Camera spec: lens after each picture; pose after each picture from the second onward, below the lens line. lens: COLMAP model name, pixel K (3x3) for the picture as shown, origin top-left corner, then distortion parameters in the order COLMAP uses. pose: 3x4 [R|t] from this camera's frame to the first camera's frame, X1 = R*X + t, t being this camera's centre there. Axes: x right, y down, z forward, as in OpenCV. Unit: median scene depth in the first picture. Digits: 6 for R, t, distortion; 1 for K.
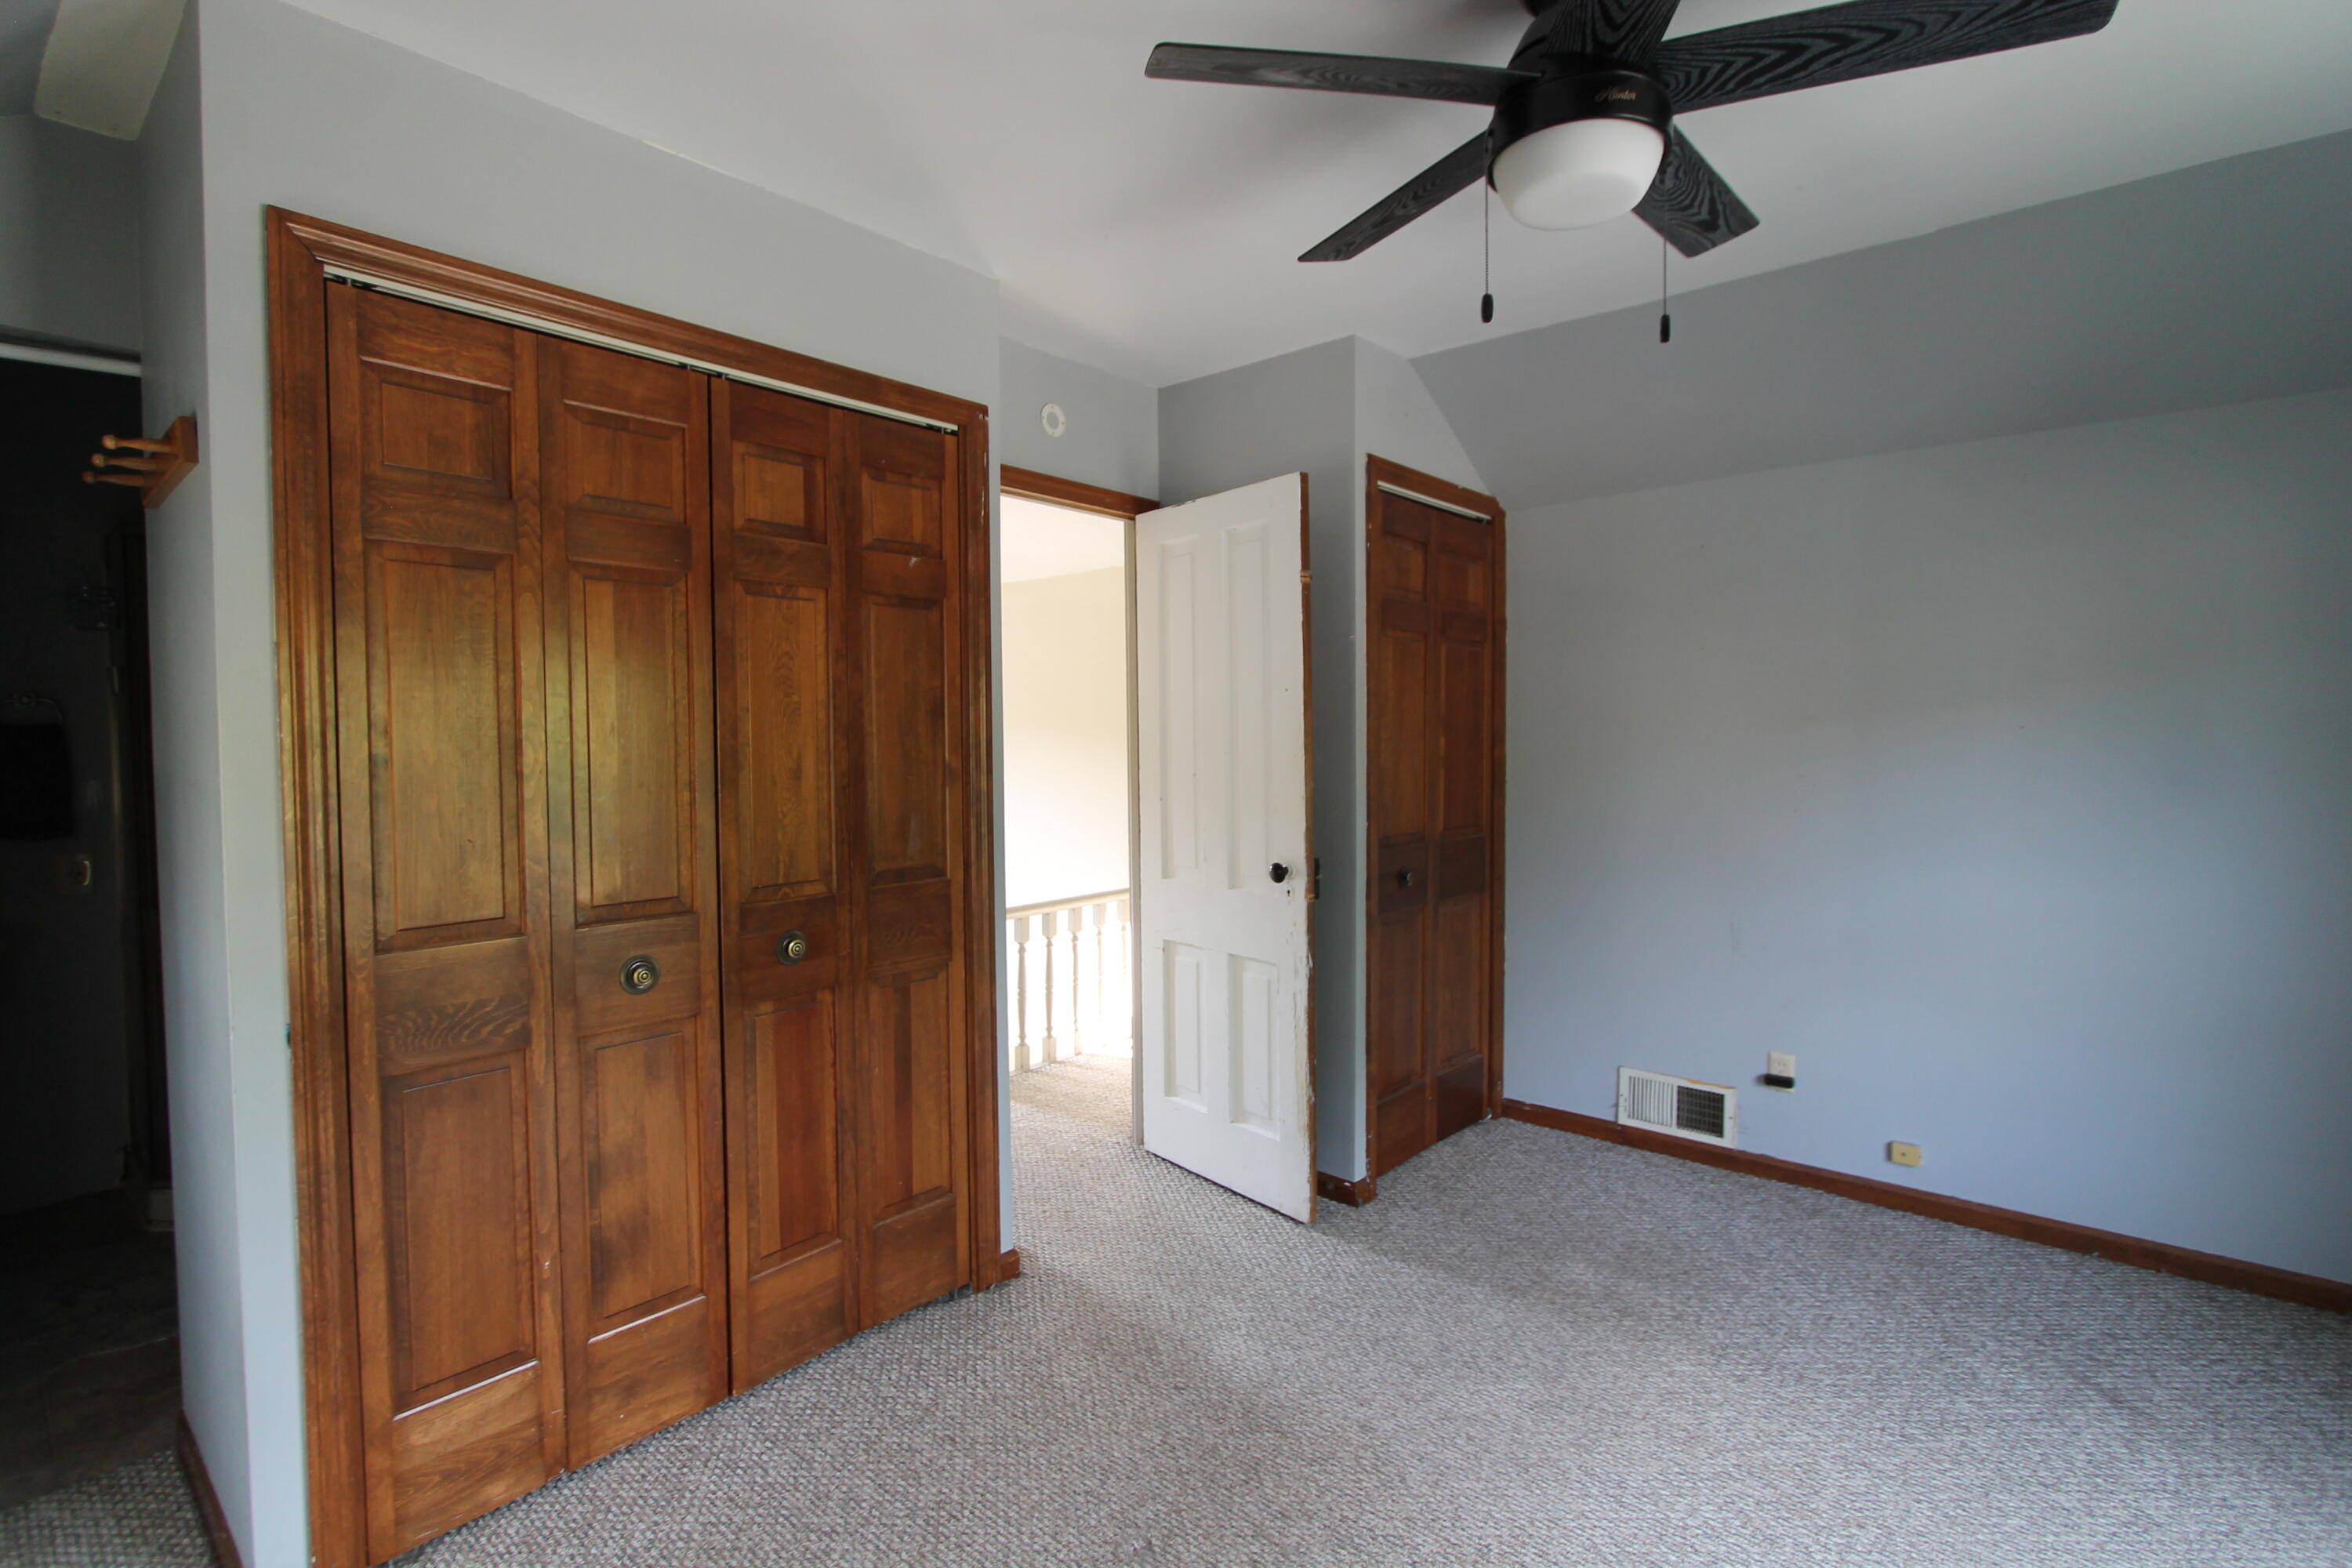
lens RADIAL K [[1093.3, 0, 1182.8], [0, 1093.3, 767.5], [0, 0, 1]] dist [-0.016521, -0.000439]
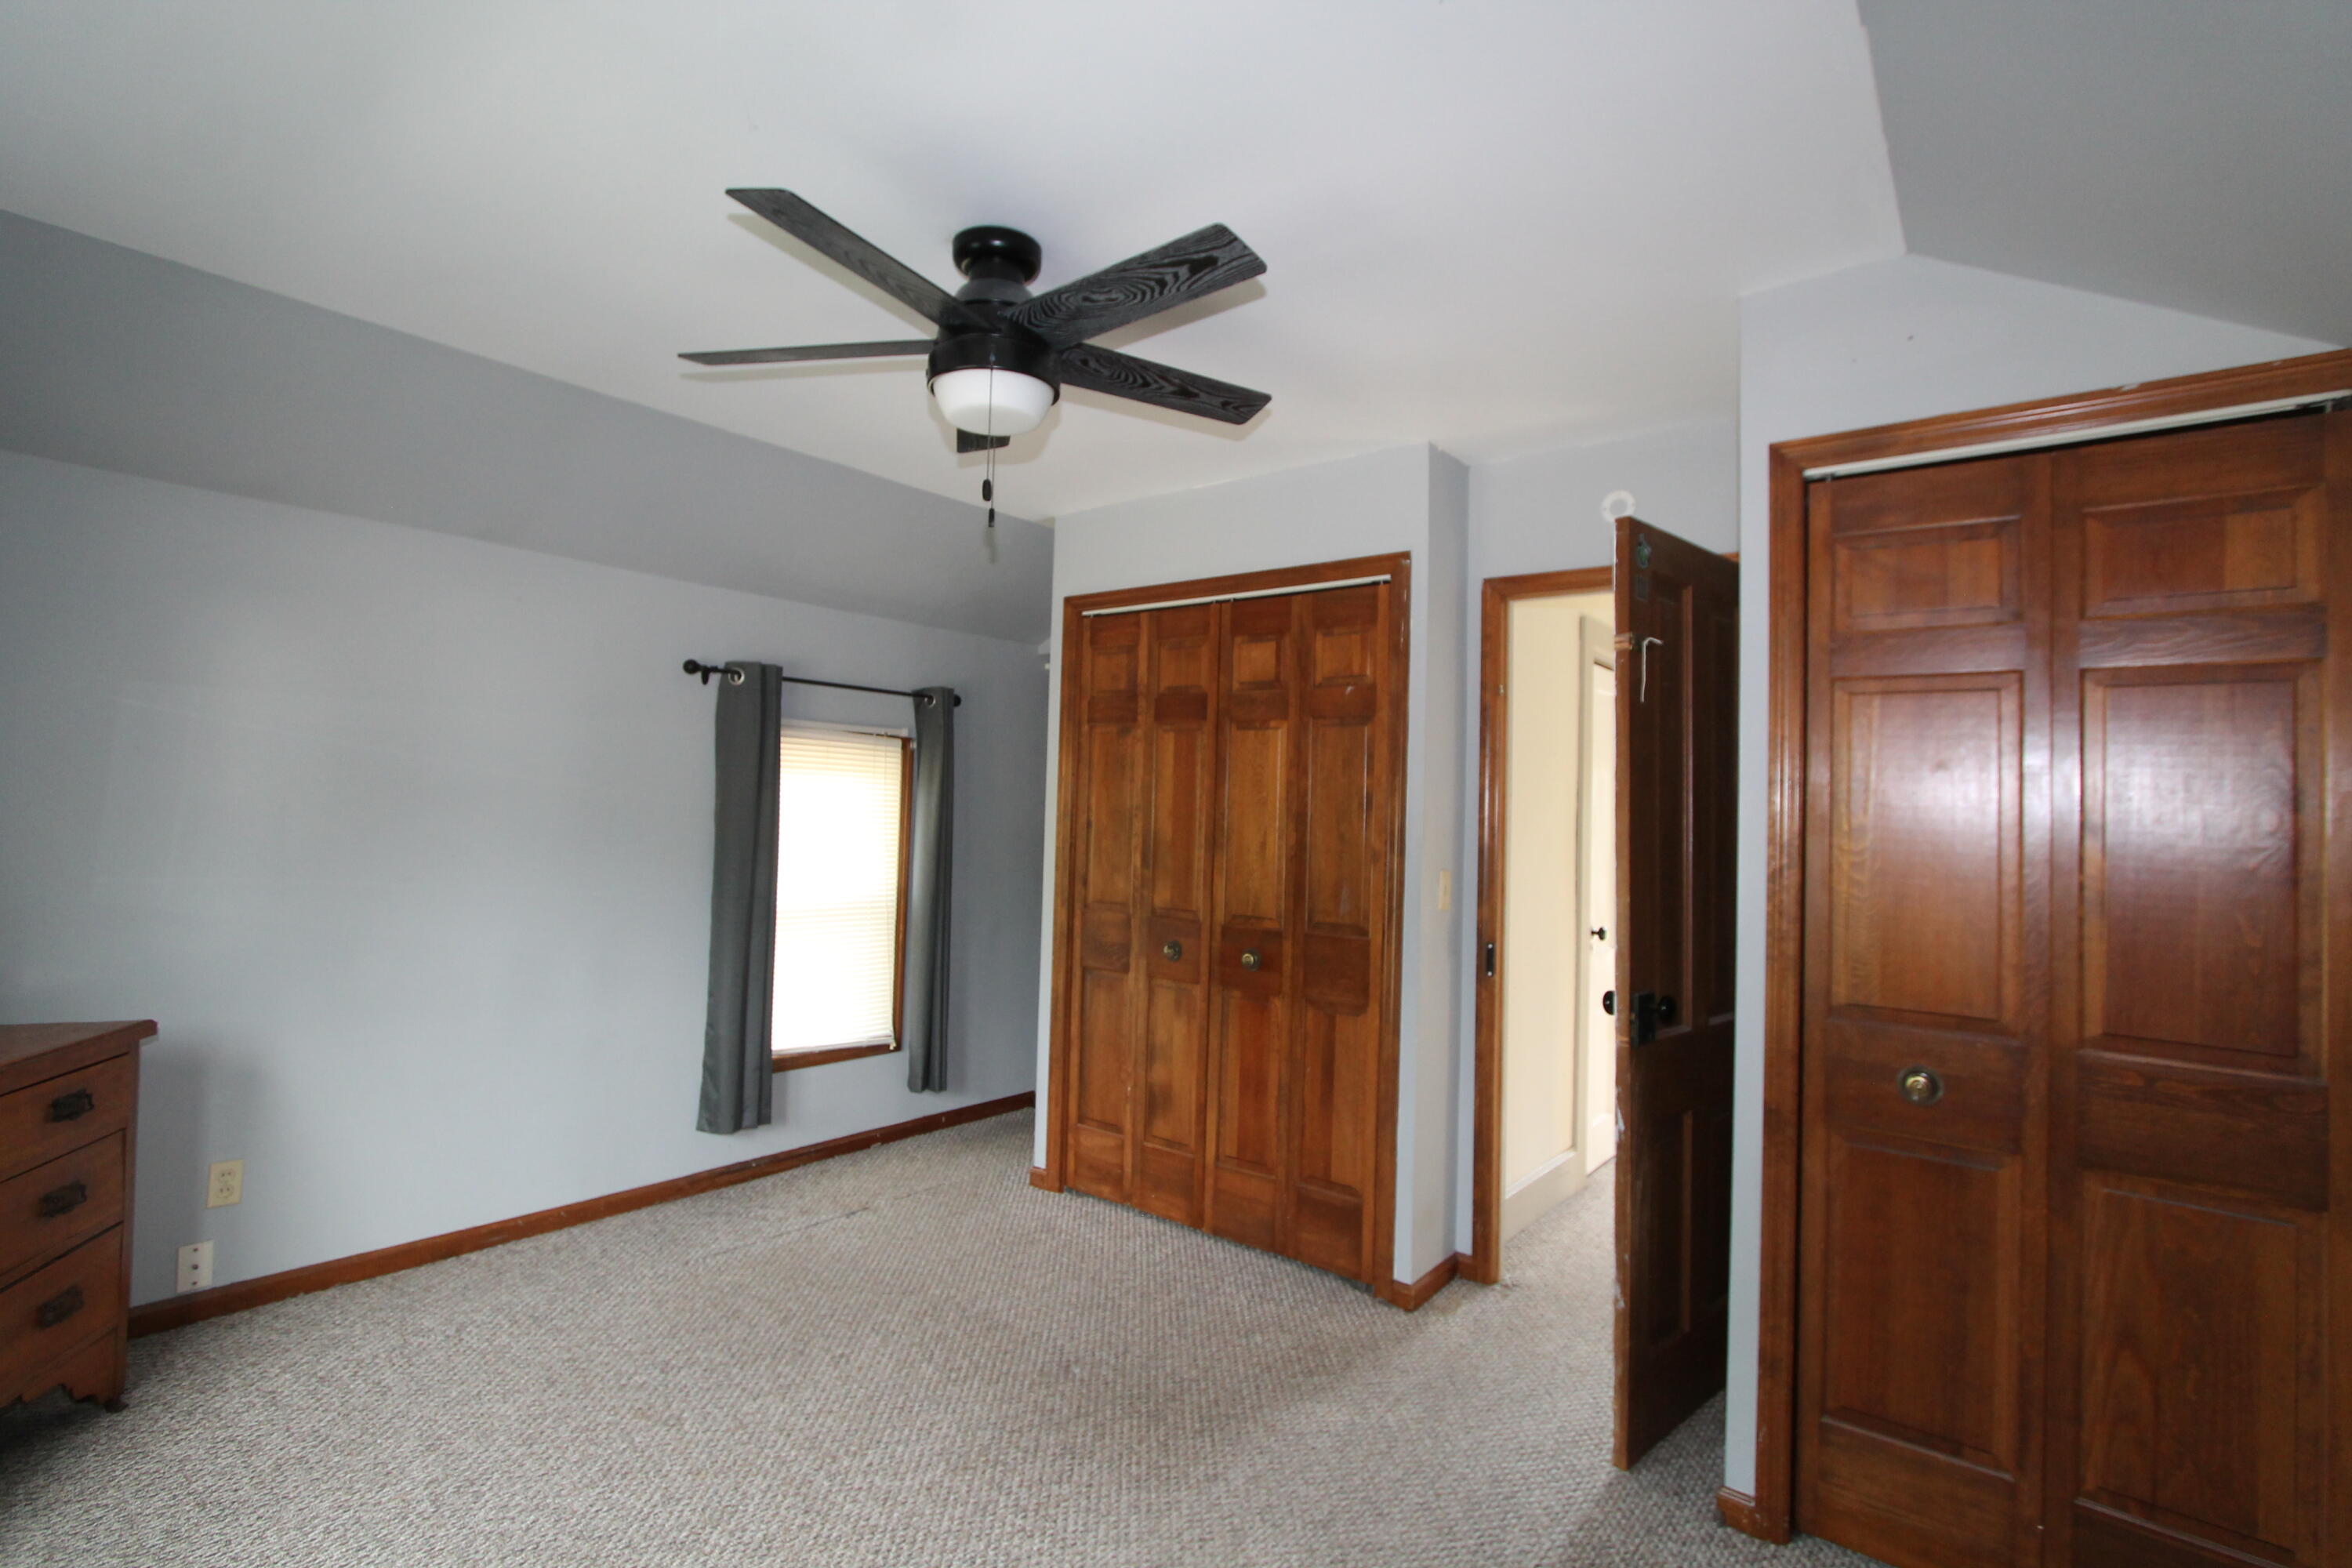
lens RADIAL K [[1093.3, 0, 1180.9], [0, 1093.3, 787.5], [0, 0, 1]] dist [-0.016521, -0.000439]
pose [[0.043993, -0.021760, -0.998795, 1.141245], [-0.068655, 0.997333, -0.024752, -0.027539], [0.996670, 0.069661, 0.042382, 0.812738]]
